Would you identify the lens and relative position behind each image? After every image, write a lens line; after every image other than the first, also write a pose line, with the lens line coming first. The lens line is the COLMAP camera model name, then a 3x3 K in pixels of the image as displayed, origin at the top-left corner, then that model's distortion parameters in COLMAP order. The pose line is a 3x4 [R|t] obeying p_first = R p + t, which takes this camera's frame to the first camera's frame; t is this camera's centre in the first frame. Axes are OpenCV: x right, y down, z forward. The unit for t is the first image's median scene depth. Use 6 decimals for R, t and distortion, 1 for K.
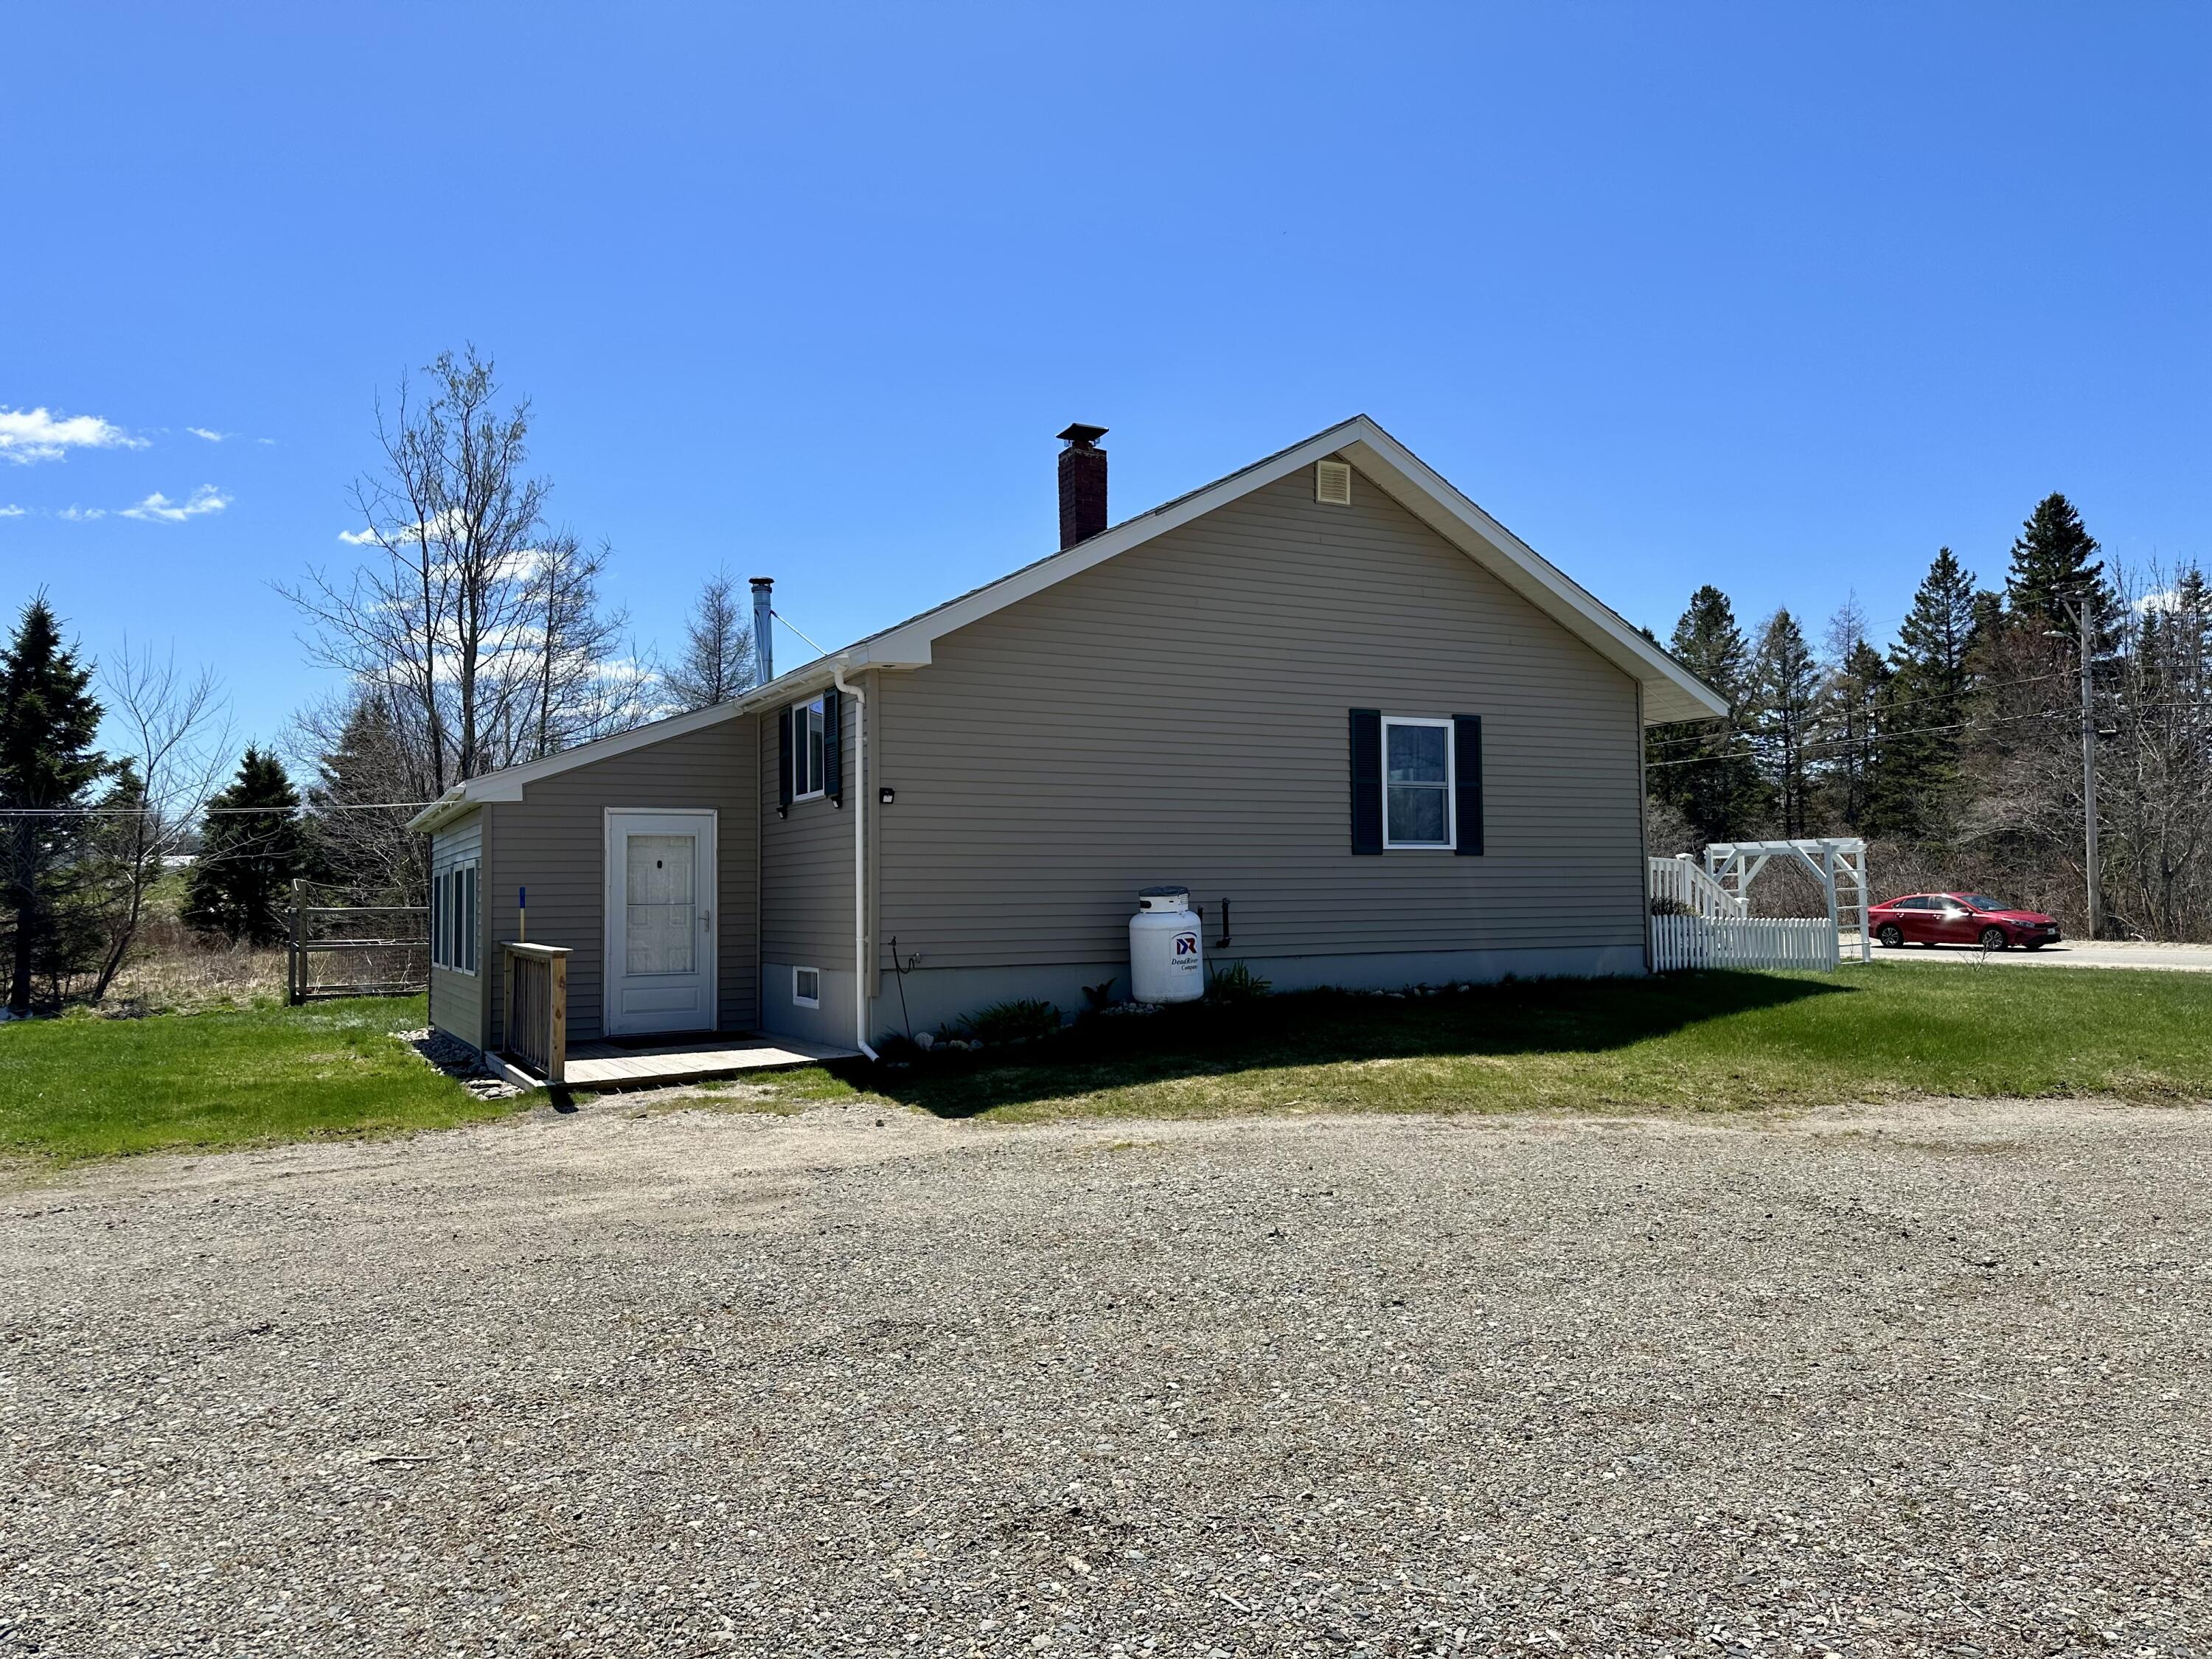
lens RADIAL K [[1574.6, 0, 1126.7], [0, 1574.6, 817.6], [0, 0, 1]] dist [0.043524, -0.003278]
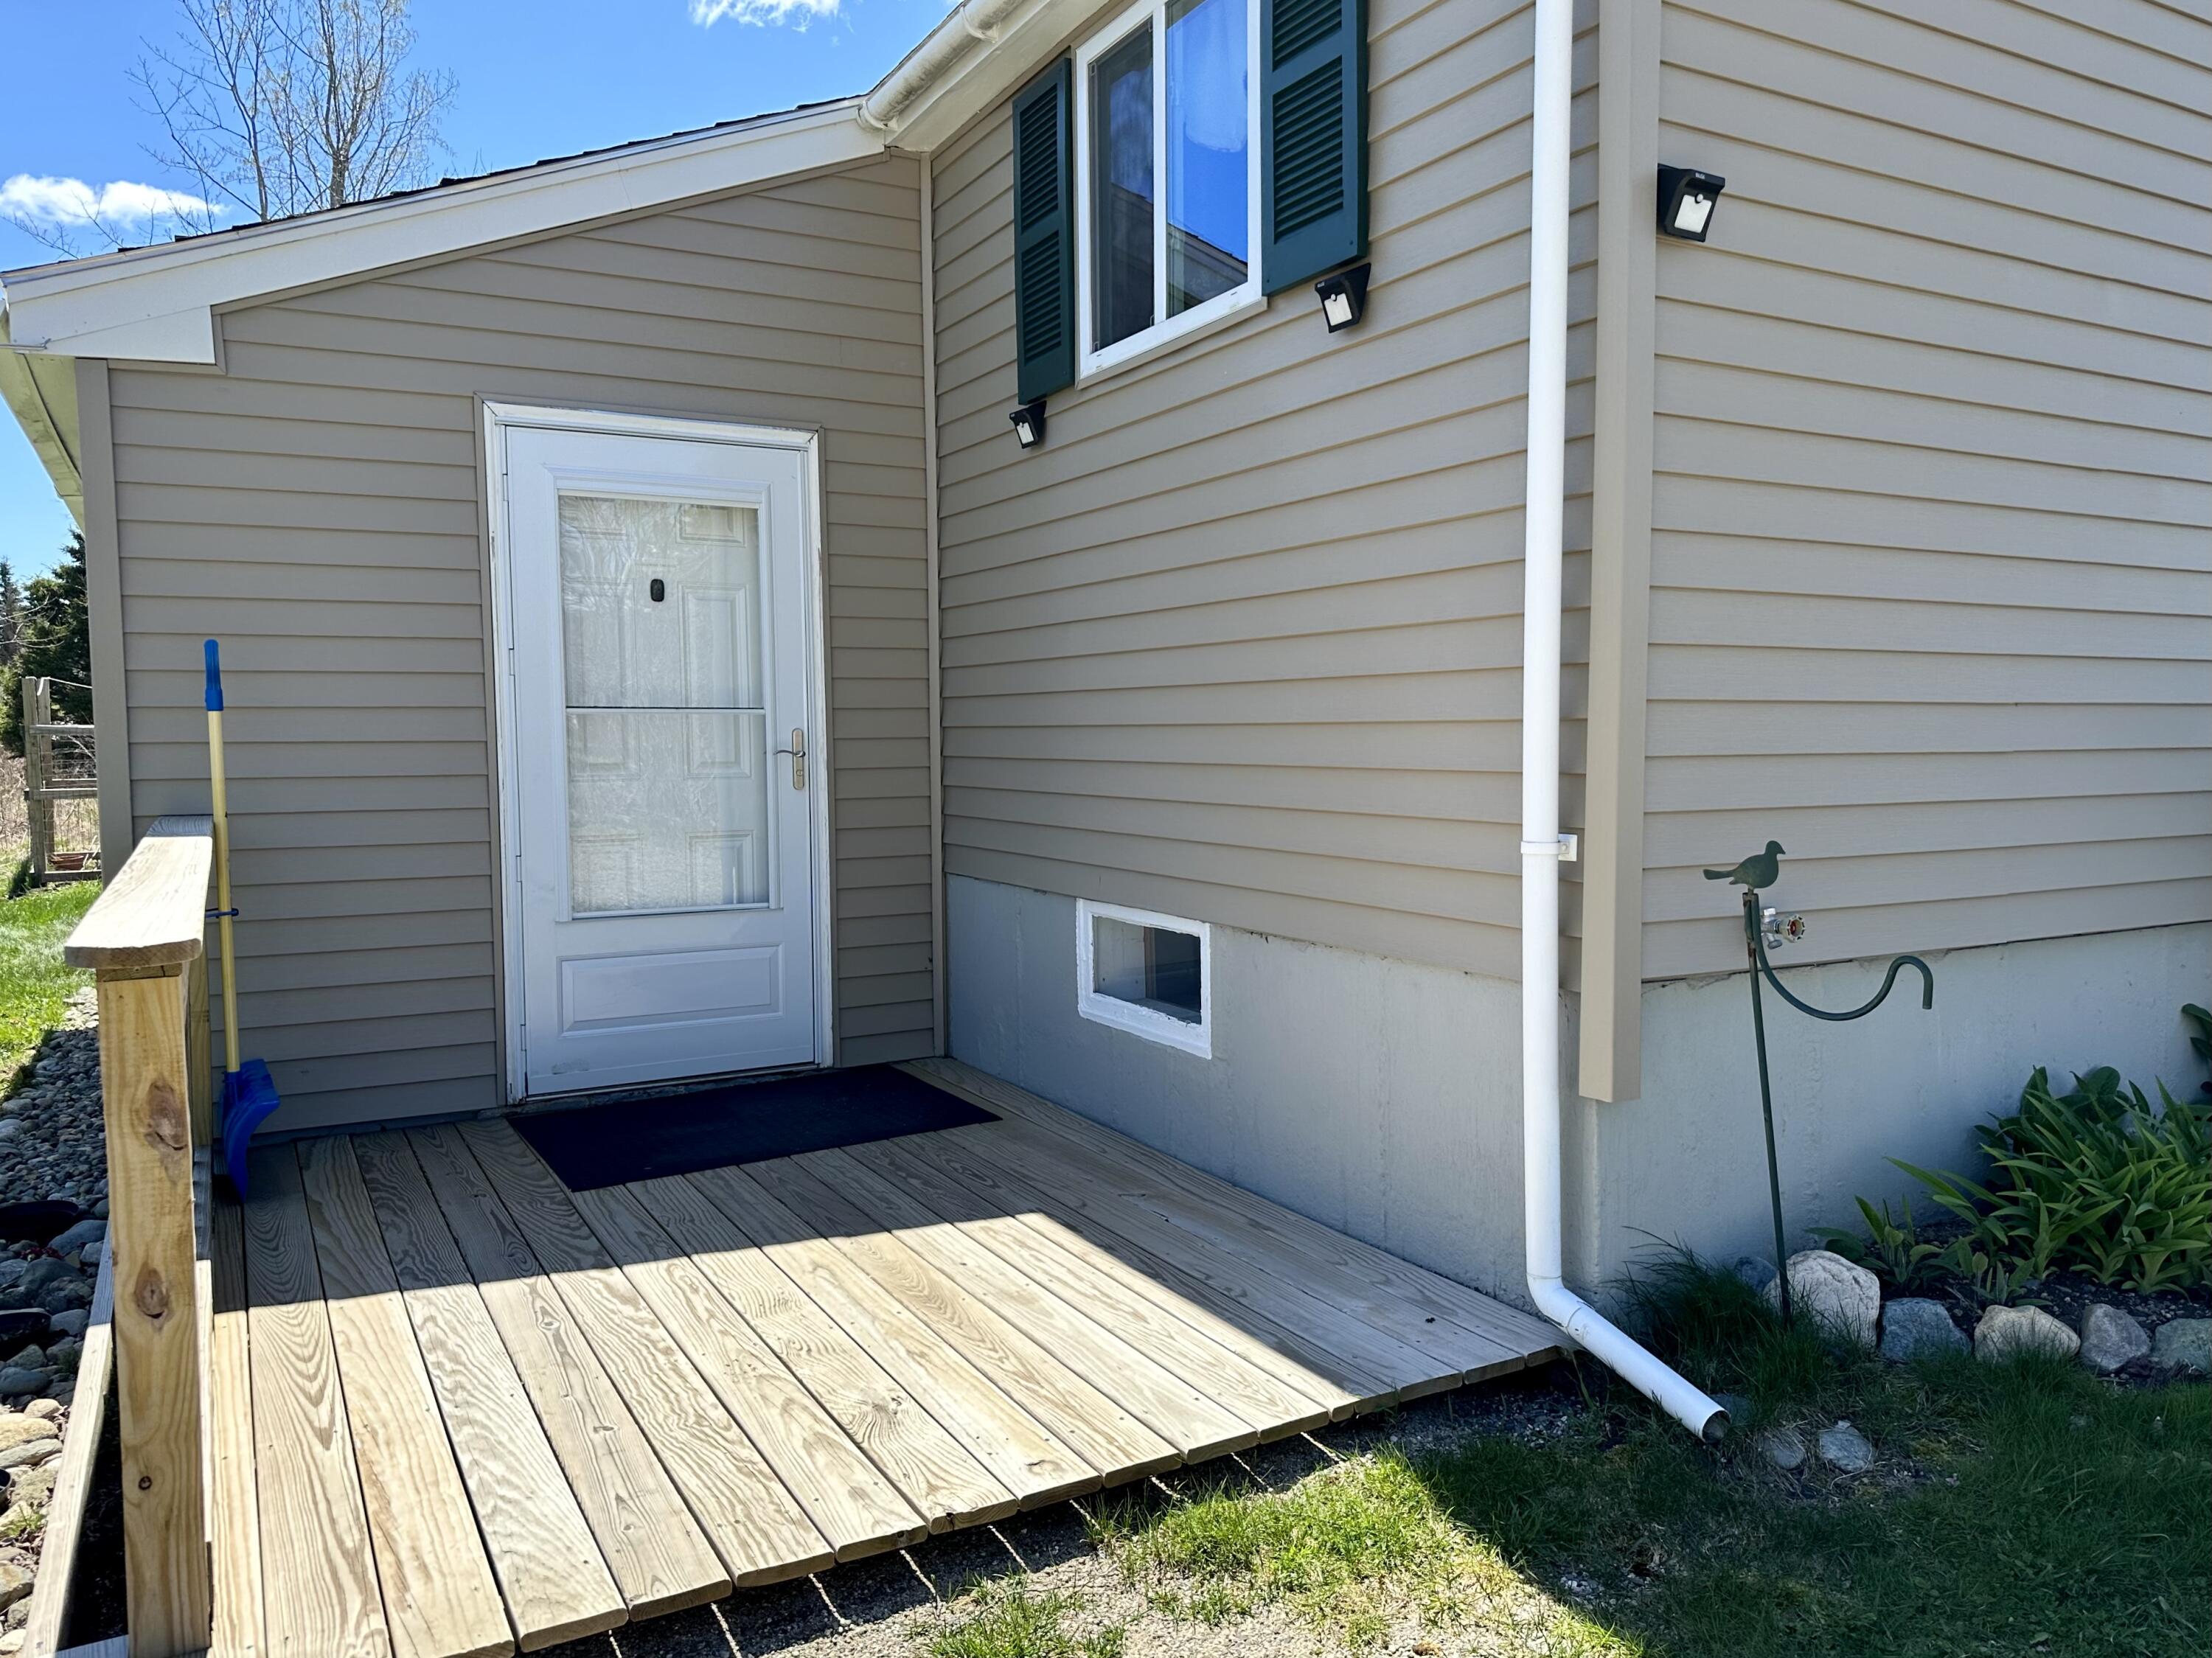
lens RADIAL K [[1574.5, 0, 1092.6], [0, 1574.5, 845.3], [0, 0, 1]] dist [0.043524, -0.003278]
pose [[0.999970, 0.006292, -0.004553, -0.204475], [-0.005686, 0.992422, 0.122748, 0.042568], [0.005291, -0.122719, 0.992427, 0.670415]]
